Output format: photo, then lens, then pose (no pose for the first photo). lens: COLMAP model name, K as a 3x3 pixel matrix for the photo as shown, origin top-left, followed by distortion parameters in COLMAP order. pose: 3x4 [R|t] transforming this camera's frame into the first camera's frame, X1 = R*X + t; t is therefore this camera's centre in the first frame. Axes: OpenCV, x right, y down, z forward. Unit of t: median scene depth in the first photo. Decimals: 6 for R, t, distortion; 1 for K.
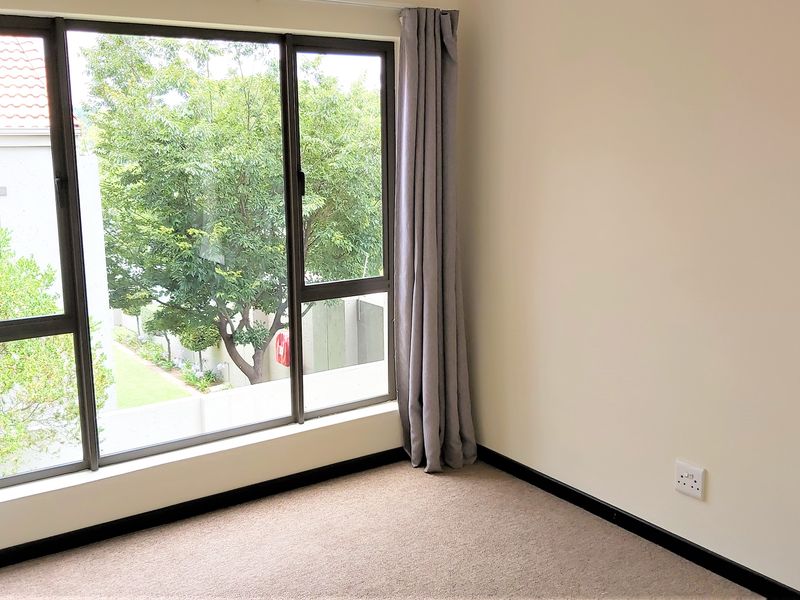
lens RADIAL K [[814.4, 0, 376.1], [0, 814.4, 298.8], [0, 0, 1]] dist [0.005096, -0.007566]
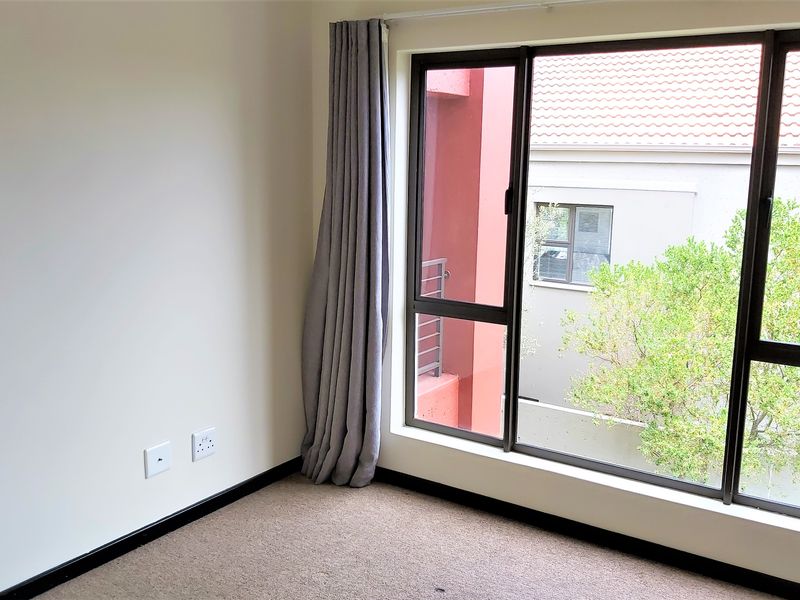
lens RADIAL K [[814.4, 0, 376.1], [0, 814.4, 298.8], [0, 0, 1]] dist [0.005096, -0.007566]
pose [[0.368247, 0.175417, -0.913030, 0.499323], [-0.196705, 0.974508, 0.107893, -0.068153], [0.908681, 0.139866, 0.393365, 0.330505]]
